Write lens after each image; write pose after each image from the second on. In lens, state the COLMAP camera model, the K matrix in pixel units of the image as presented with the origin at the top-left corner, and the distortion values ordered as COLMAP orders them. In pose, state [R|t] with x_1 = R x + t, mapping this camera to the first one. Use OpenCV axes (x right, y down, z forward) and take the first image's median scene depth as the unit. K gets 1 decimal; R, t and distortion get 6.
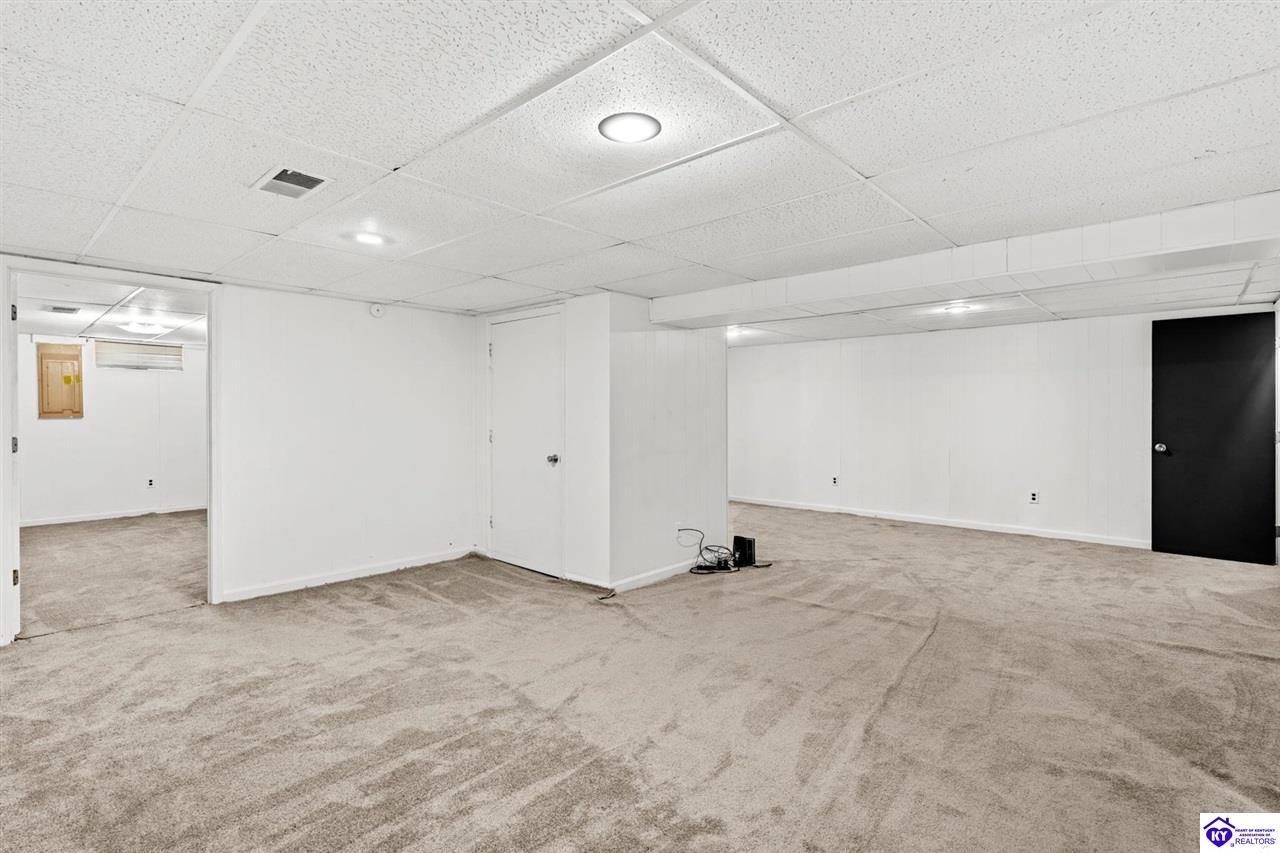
lens RADIAL K [[601.9, 0, 646.0], [0, 601.9, 431.3], [0, 0, 1]] dist [-0.000139, -0.001072]
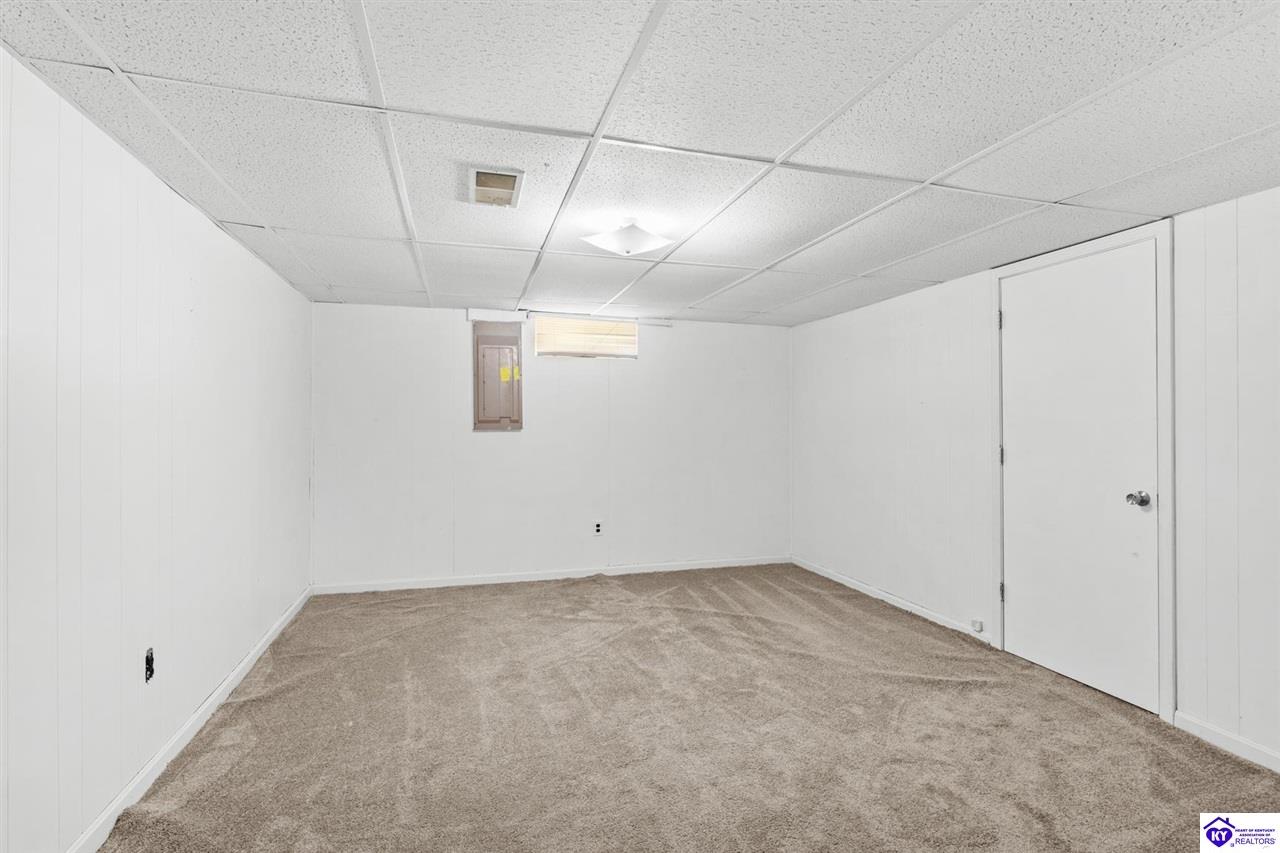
lens RADIAL K [[601.9, 0, 638.7], [0, 601.9, 426.8], [0, 0, 1]] dist [-0.000139, -0.001072]
pose [[0.854911, -0.010640, -0.518665, -0.474309], [-0.005332, 0.999557, -0.029295, -0.006189], [0.518747, 0.027810, 0.854476, 0.491506]]
